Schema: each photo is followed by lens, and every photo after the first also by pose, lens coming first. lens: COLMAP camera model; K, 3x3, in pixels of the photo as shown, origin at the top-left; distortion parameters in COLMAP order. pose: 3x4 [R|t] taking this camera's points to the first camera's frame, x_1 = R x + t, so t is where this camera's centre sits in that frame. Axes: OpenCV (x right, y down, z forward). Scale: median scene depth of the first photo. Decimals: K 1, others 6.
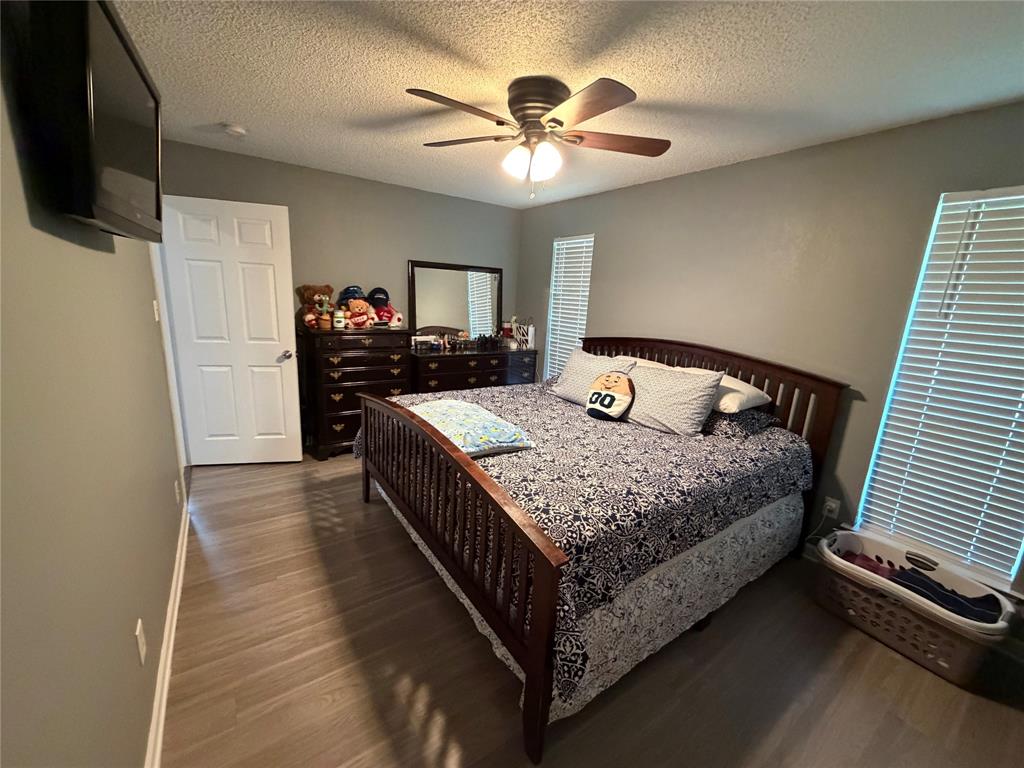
lens RADIAL K [[419.0, 0, 512.0], [0, 419.0, 384.0], [0, 0, 1]] dist [0.000053, -0.000112]
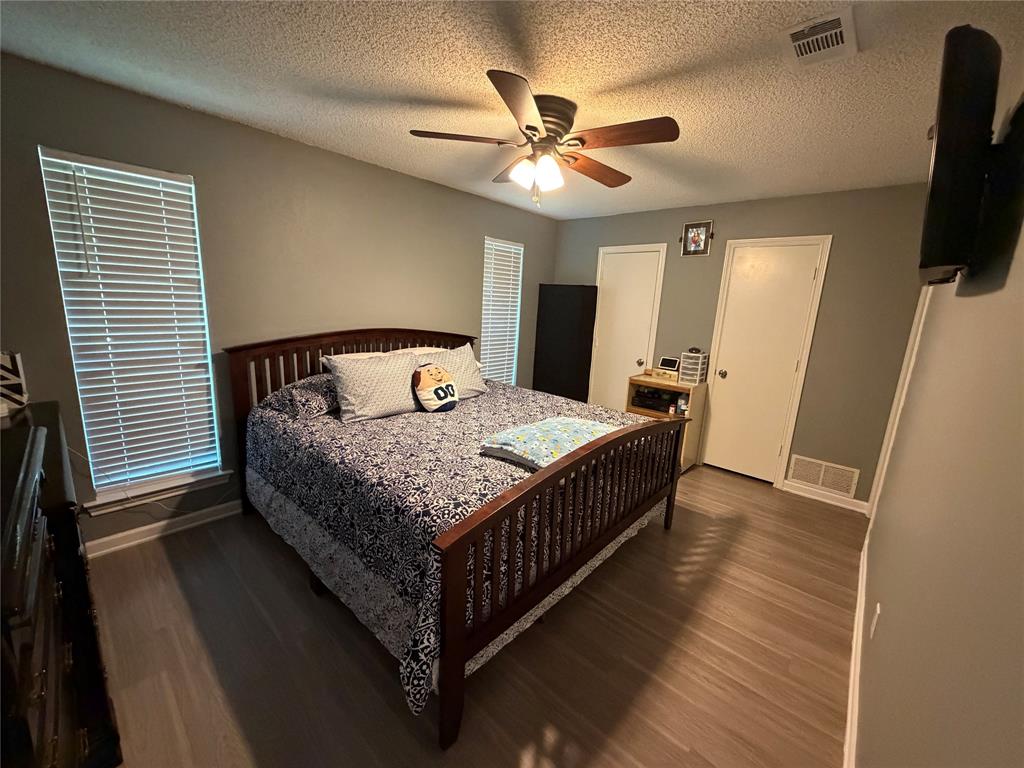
lens RADIAL K [[406.9, 0, 510.3], [0, 406.9, 382.9], [0, 0, 1]] dist [0.000331, -0.000343]
pose [[-0.230984, -0.261374, 0.937193, -0.752159], [0.148070, 0.942578, 0.299370, -0.258555], [-0.961625, 0.207919, -0.179018, 1.004270]]
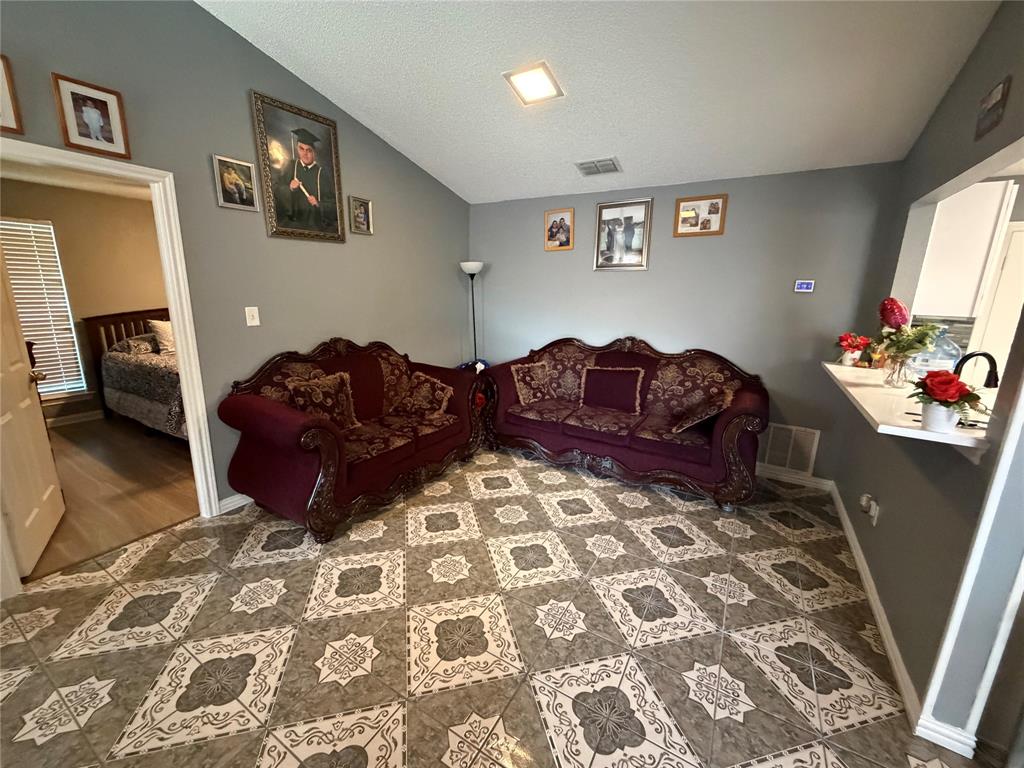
lens RADIAL K [[406.9, 0, 510.3], [0, 406.9, 382.9], [0, 0, 1]] dist [0.000331, -0.000343]
pose [[-0.414783, -0.260865, 0.871725, -1.845730], [0.156017, 0.923446, 0.350579, -0.218112], [-0.896445, 0.281418, -0.342331, 0.566411]]
